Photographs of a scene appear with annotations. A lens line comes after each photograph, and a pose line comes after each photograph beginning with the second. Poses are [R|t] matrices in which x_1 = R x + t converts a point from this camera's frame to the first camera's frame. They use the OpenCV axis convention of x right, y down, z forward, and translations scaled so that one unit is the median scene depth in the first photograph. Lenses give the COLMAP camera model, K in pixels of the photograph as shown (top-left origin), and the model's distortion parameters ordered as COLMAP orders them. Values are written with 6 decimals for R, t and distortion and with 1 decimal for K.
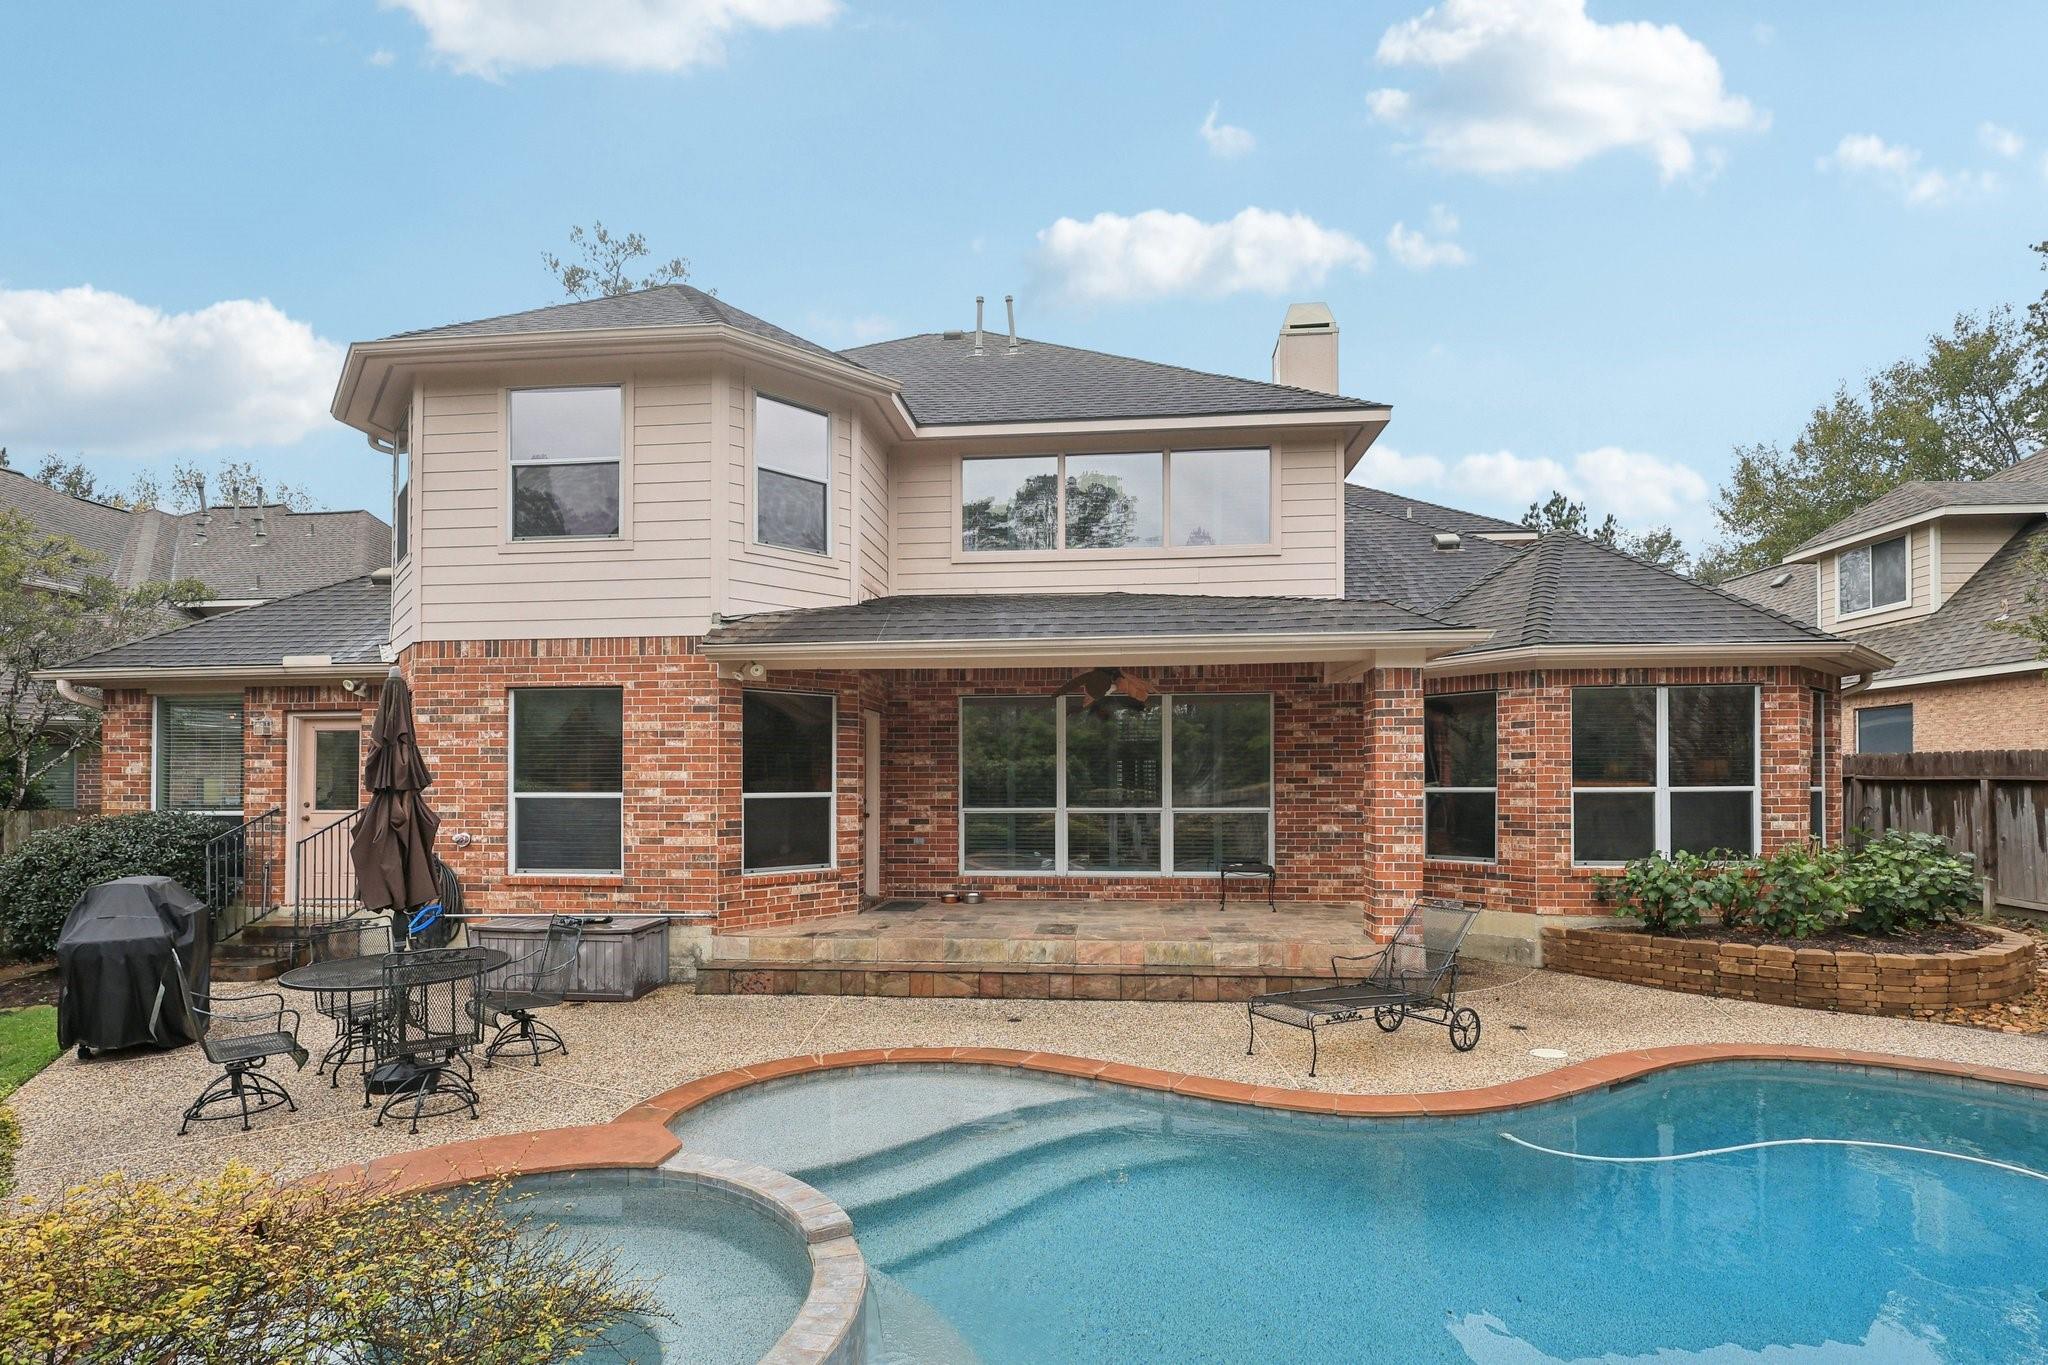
lens RADIAL K [[954.3, 0, 1025.3], [0, 954.3, 687.0], [0, 0, 1]] dist [-0.000766, 0.000196]
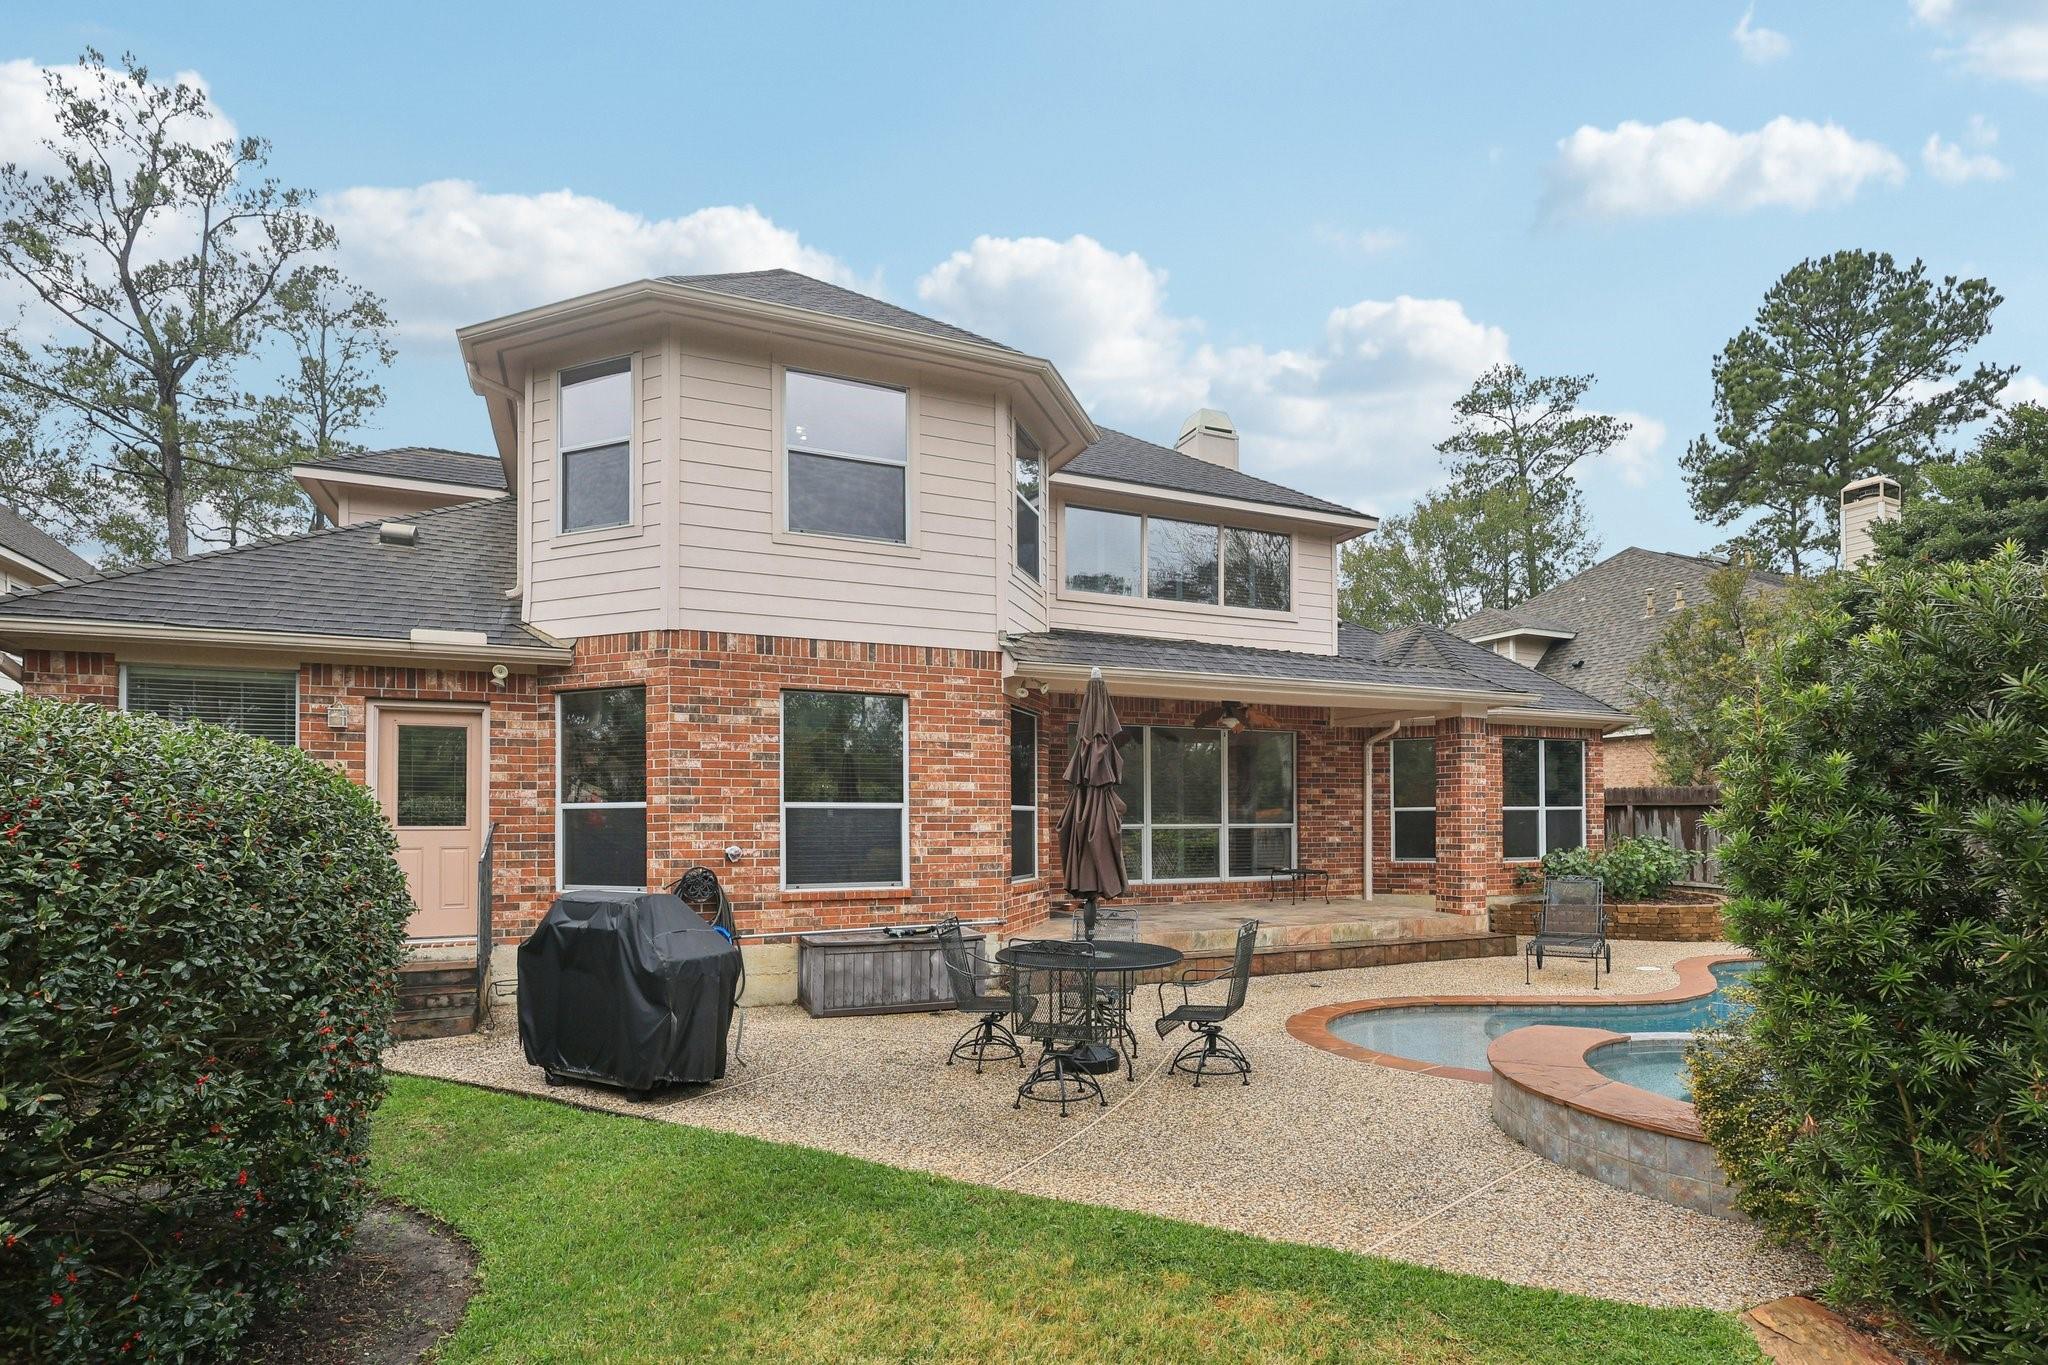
lens RADIAL K [[987.6, 0, 1033.1], [0, 987.6, 703.1], [0, 0, 1]] dist [-0.004635, -0.000199]
pose [[0.873645, 0.058720, 0.483008, -0.791646], [-0.048173, 0.998252, -0.034226, 0.035730], [-0.484174, 0.006633, 0.874947, 0.043308]]
